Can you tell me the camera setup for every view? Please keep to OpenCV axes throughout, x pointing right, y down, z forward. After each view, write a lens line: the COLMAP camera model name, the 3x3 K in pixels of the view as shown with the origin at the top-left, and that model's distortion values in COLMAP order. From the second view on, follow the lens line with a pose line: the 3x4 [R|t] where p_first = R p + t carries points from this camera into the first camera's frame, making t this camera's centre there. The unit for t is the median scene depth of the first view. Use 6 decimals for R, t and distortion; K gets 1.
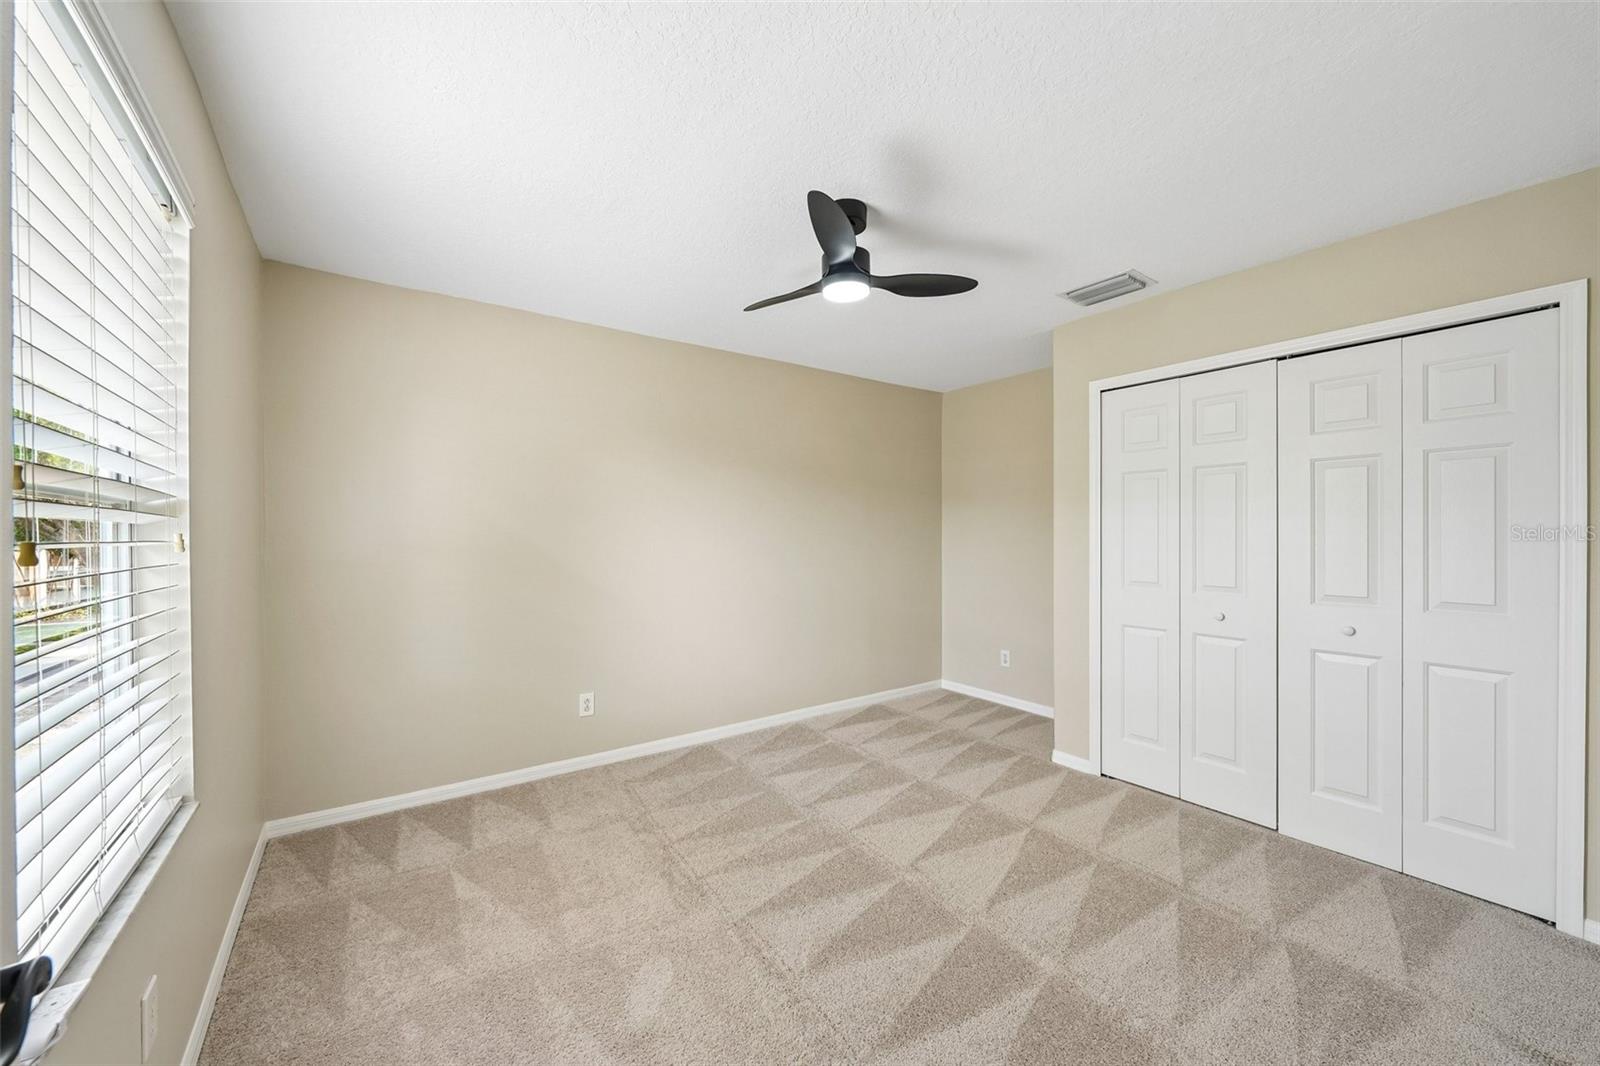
lens RADIAL K [[610.6, 0, 789.9], [0, 610.6, 539.0], [0, 0, 1]] dist [-0.003584, -0.000184]
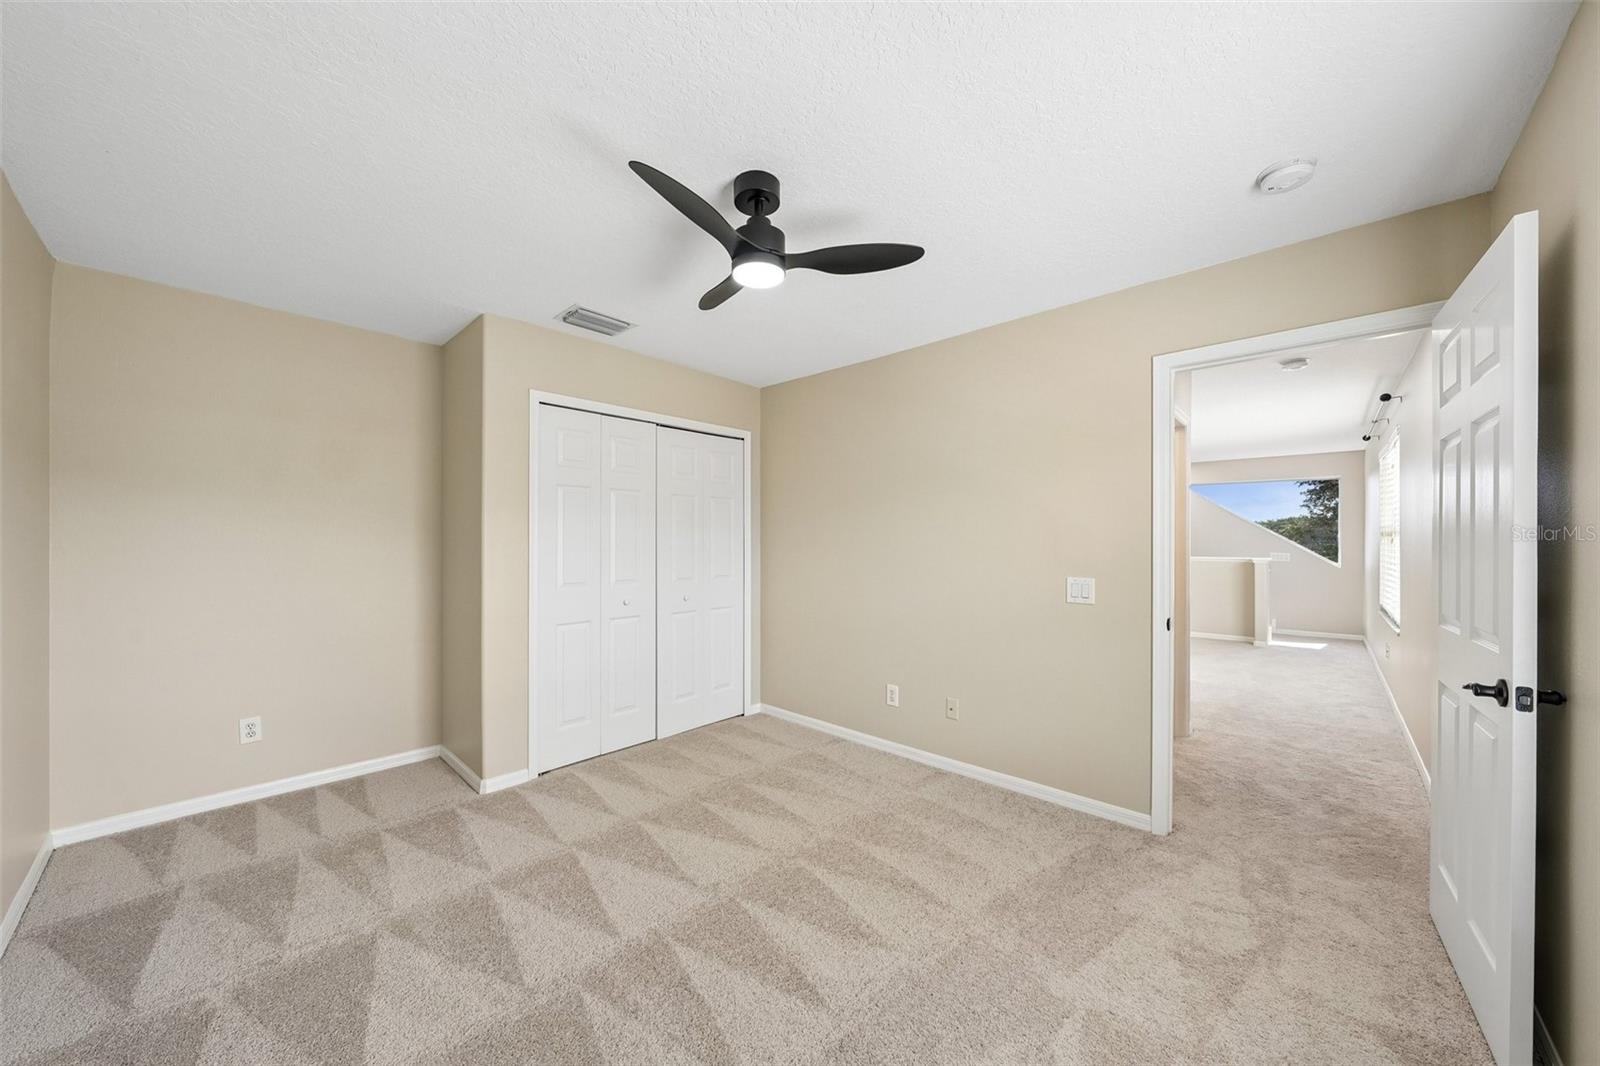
lens RADIAL K [[584.5, 0, 784.0], [0, 584.5, 540.1], [0, 0, 1]] dist [-0.011977, 0.000012]
pose [[-0.223881, -0.002335, 0.974614, -0.538825], [0.004707, 0.999983, 0.003477, -0.010942], [-0.974605, 0.005366, -0.223867, 0.817069]]
